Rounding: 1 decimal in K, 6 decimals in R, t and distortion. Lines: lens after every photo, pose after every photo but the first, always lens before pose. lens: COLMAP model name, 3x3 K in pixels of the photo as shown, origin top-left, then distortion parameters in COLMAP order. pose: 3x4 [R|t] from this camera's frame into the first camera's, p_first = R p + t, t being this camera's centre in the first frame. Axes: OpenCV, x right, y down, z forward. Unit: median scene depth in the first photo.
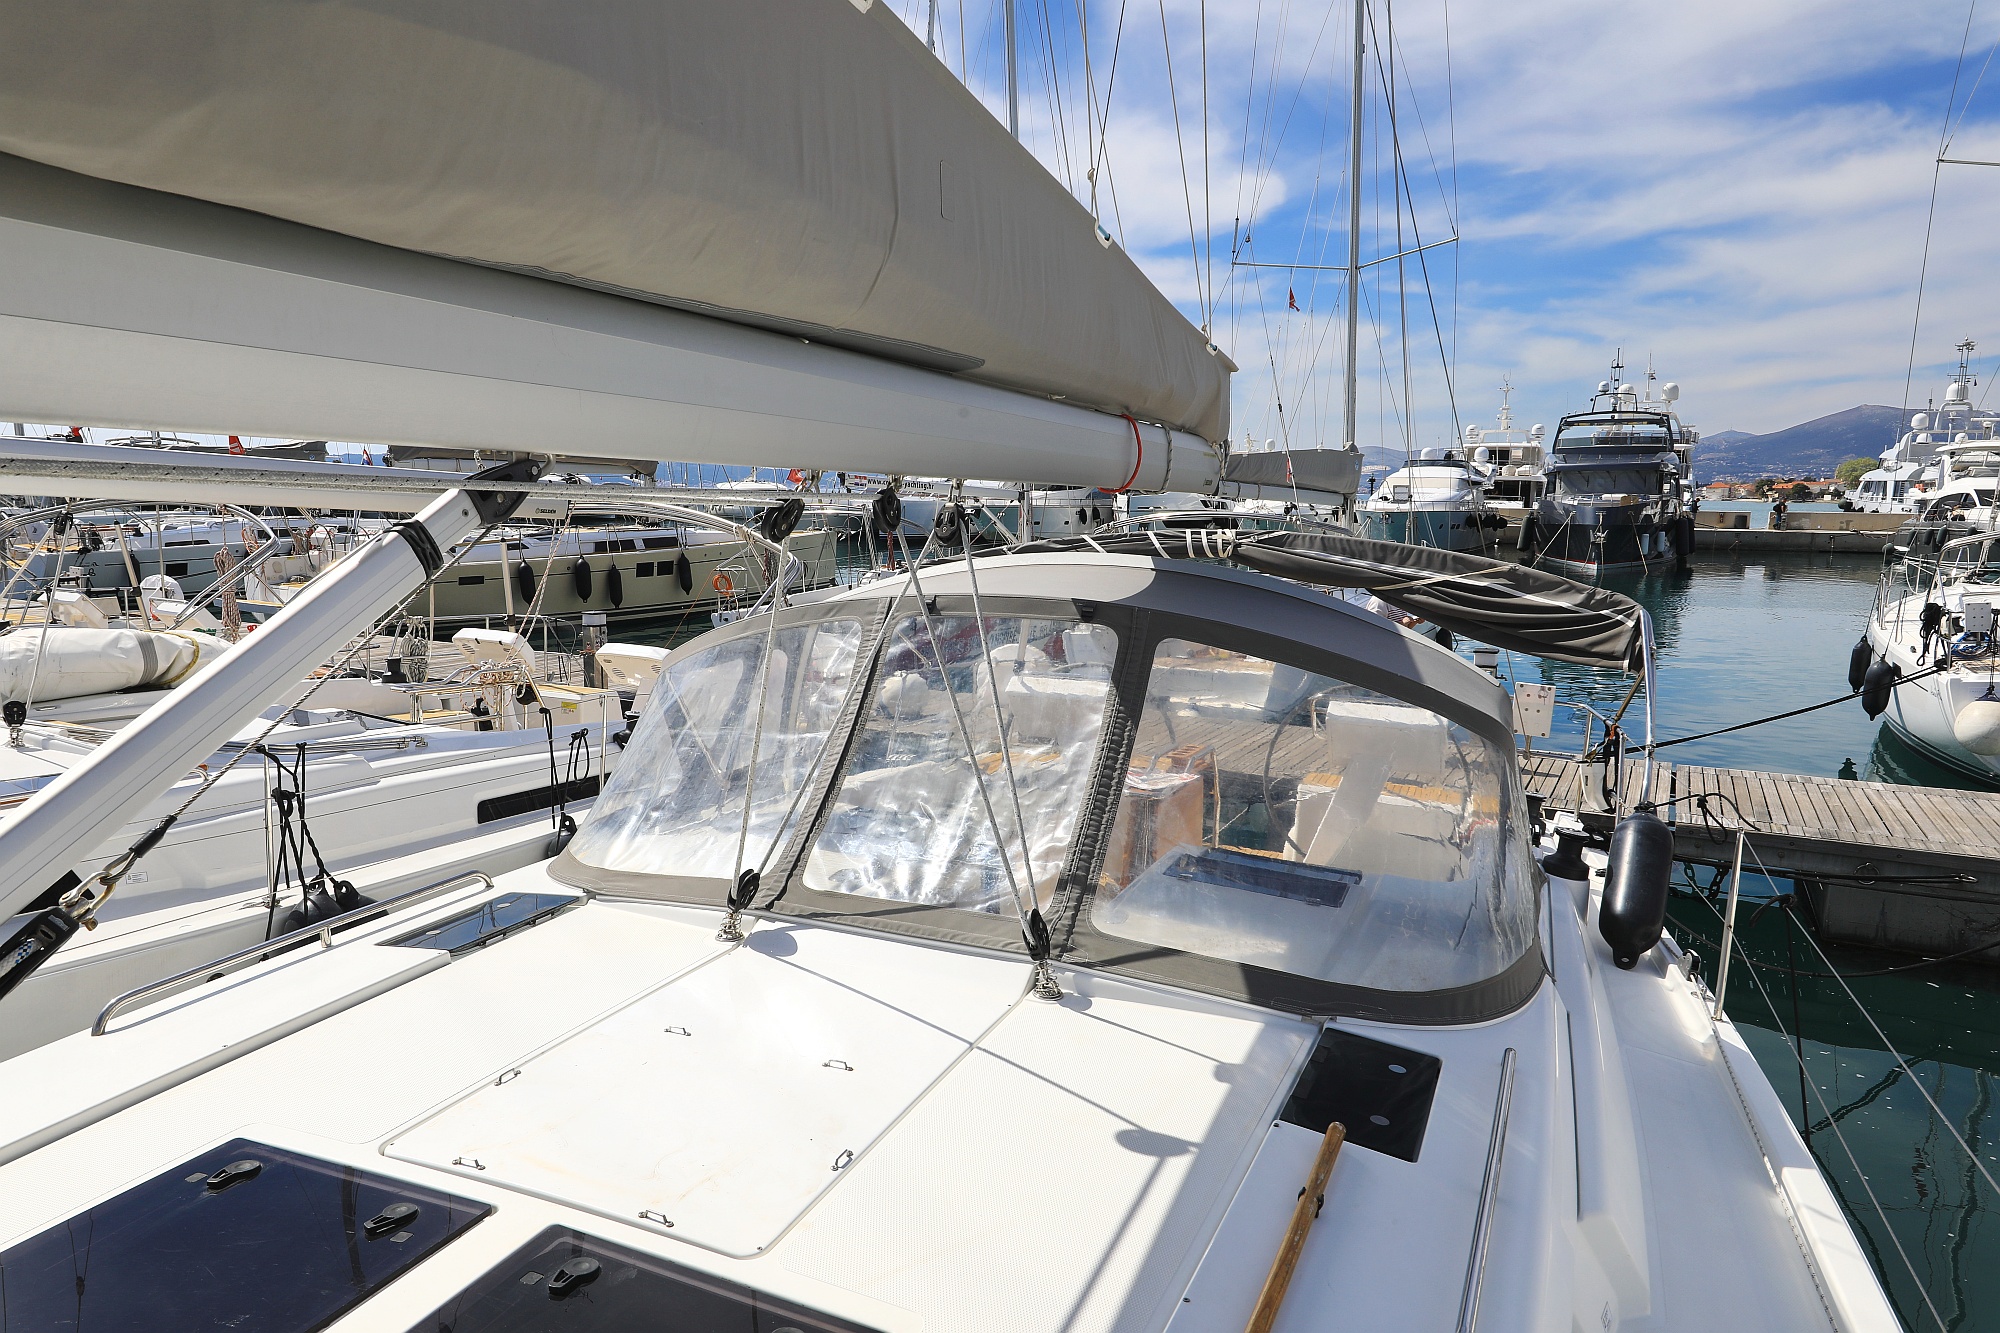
lens RADIAL K [[1225.4, 0, 996.1], [0, 1225.4, 664.5], [0, 0, 1]] dist [0.000027, -0.000666]
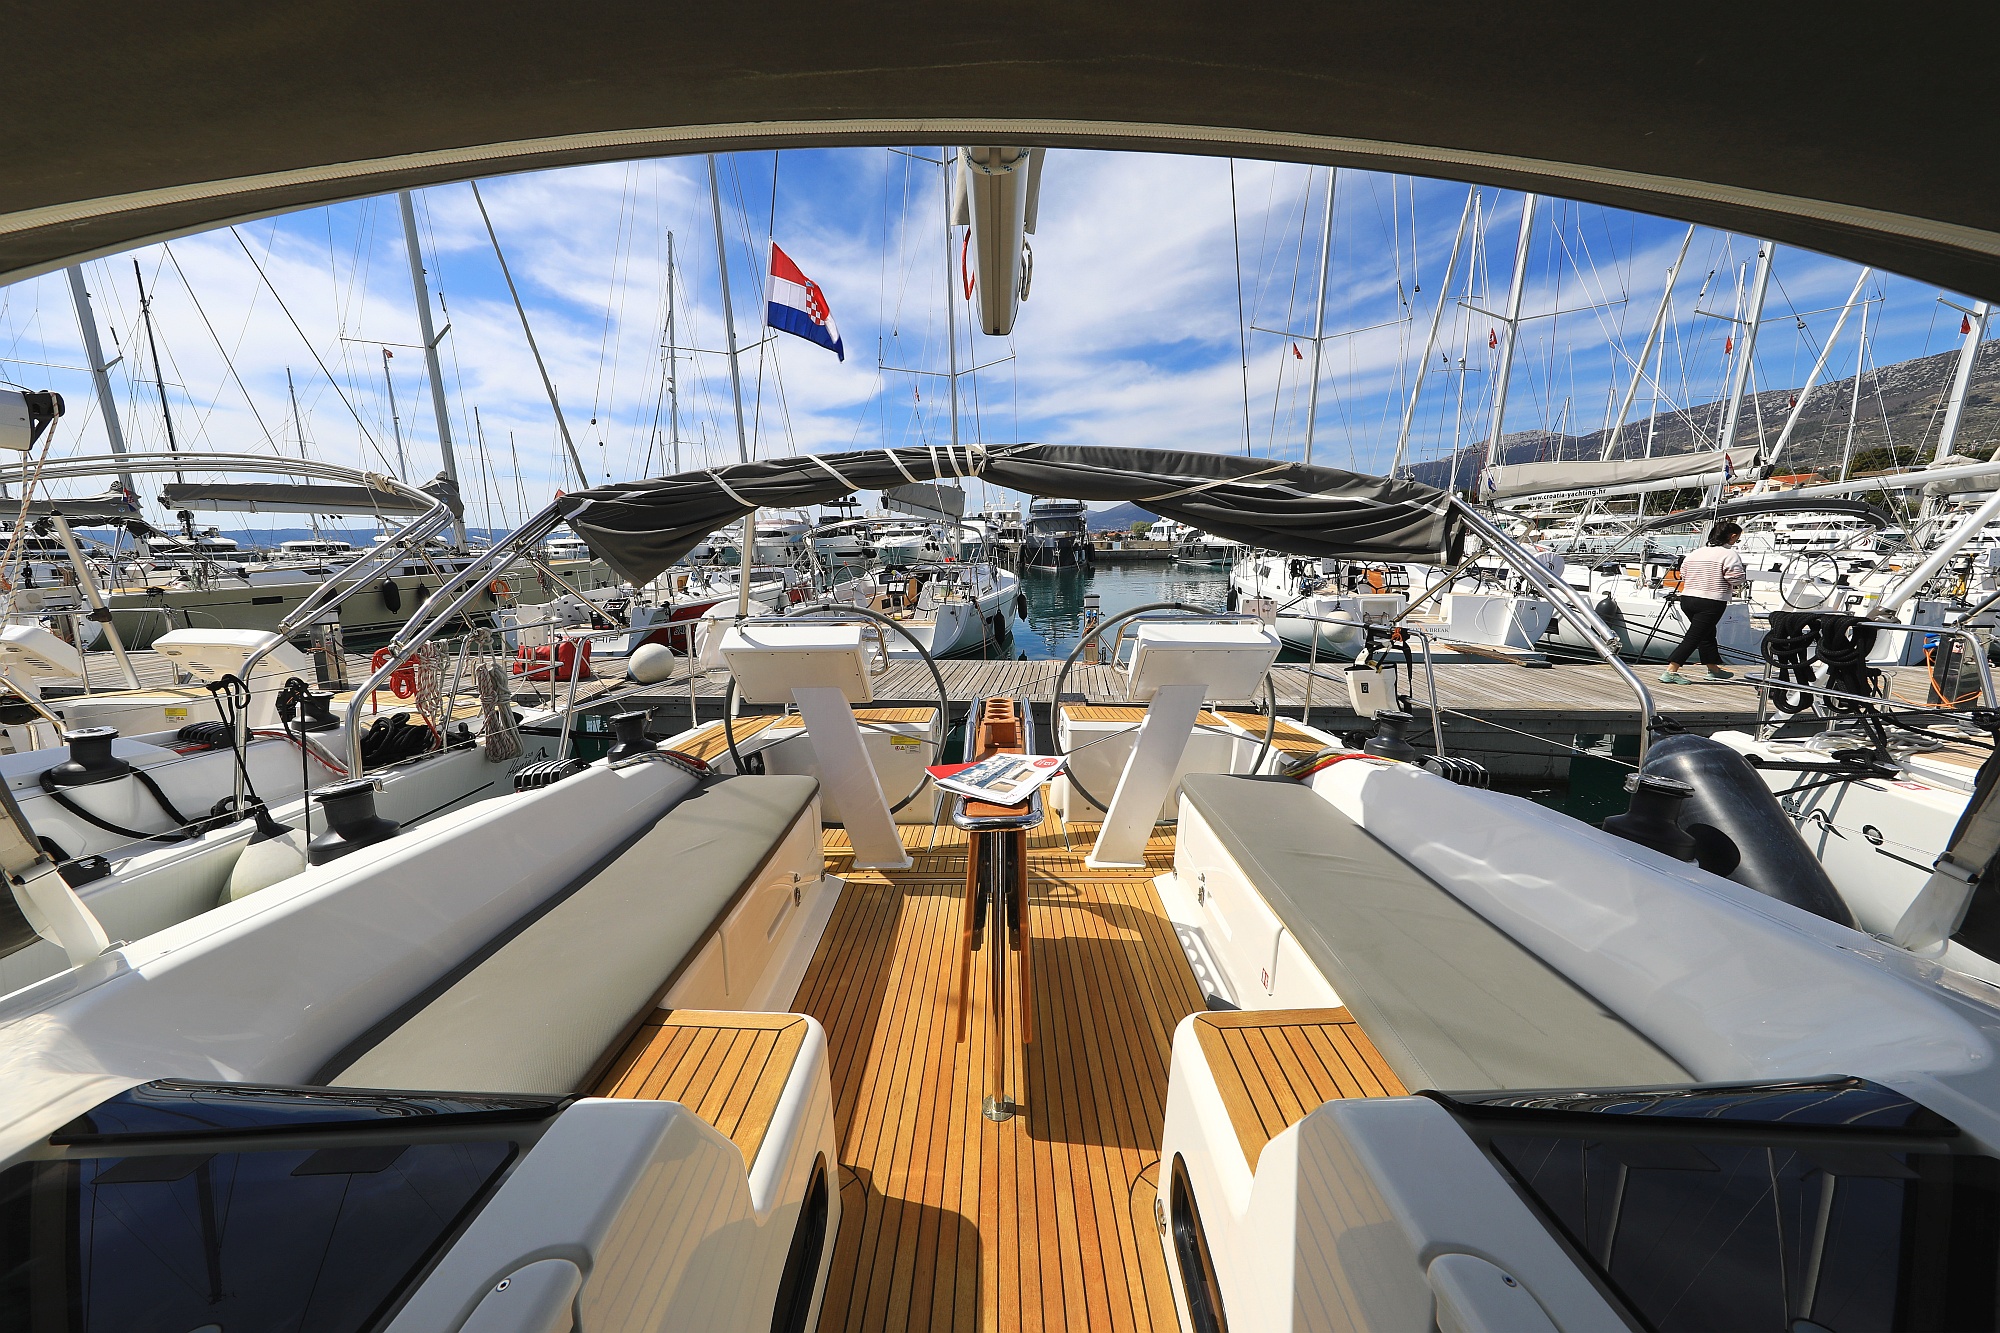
lens RADIAL K [[600.8, 0, 987.7], [0, 600.8, 649.2], [0, 0, 1]] dist [-0.000355, 0.000003]
pose [[0.924751, -0.082994, 0.371414, 0.003996], [0.072489, 0.996477, 0.042184, 0.004021], [-0.373606, -0.012087, 0.927509, 0.110907]]
